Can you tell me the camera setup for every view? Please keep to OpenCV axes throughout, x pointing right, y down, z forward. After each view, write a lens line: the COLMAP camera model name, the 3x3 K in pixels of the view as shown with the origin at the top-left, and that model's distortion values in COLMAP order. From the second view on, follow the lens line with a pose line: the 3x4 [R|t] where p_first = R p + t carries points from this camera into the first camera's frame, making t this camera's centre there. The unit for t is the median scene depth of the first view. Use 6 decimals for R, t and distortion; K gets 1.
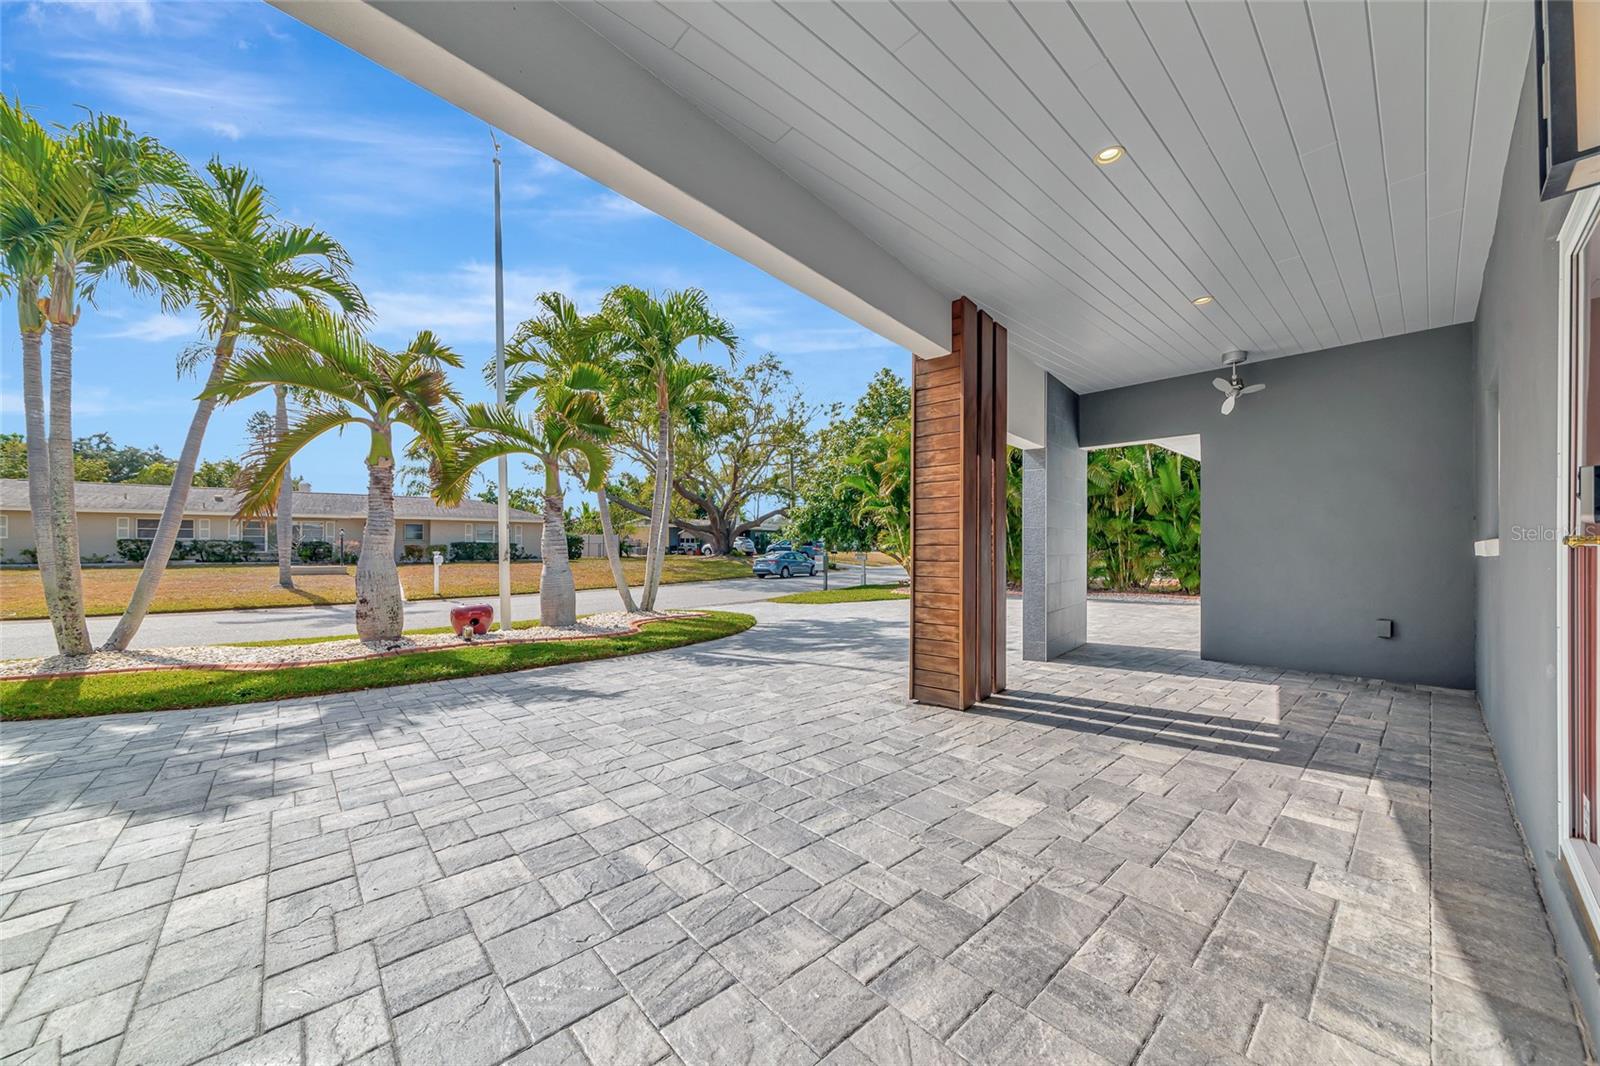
lens RADIAL K [[552.3, 0, 796.5], [0, 552.3, 544.3], [0, 0, 1]] dist [0.002919, 0.000835]
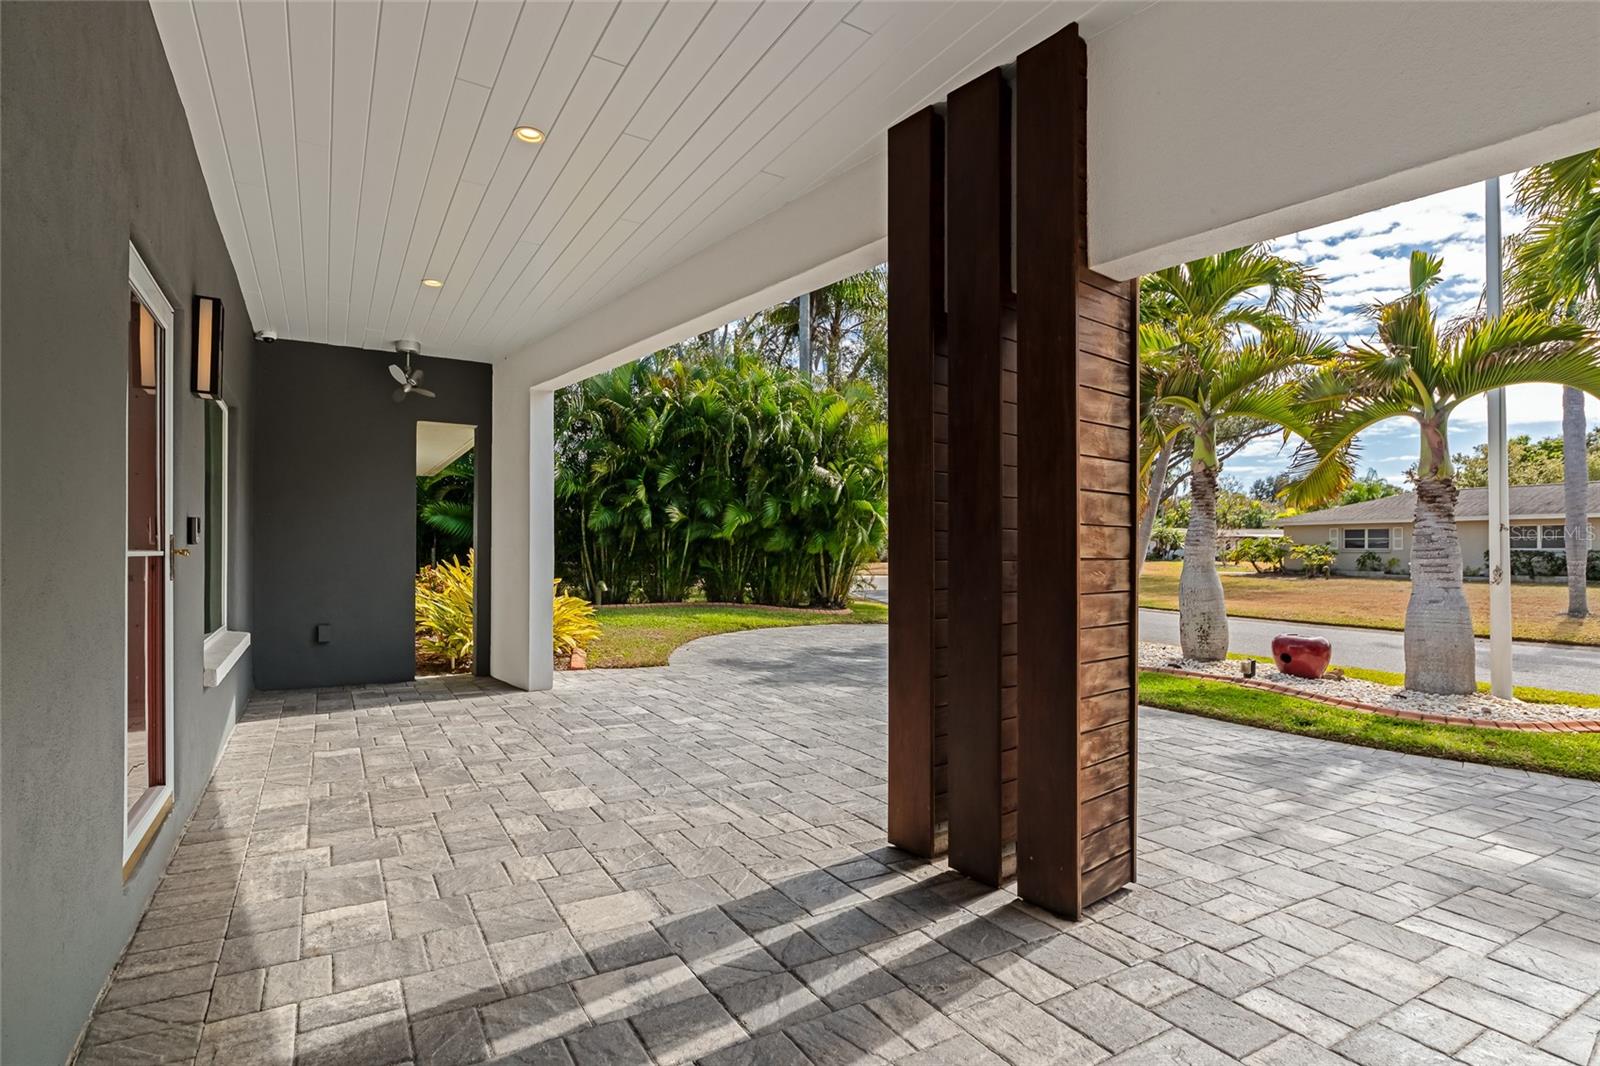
lens RADIAL K [[792.7, 0, 799.1], [0, 792.7, 540.0], [0, 0, 1]] dist [-0.002201, -0.001798]
pose [[-0.176965, -0.019235, -0.984029, 1.882062], [-0.001770, 0.999814, -0.019226, 0.018657], [0.984216, -0.001660, -0.176966, 1.782428]]
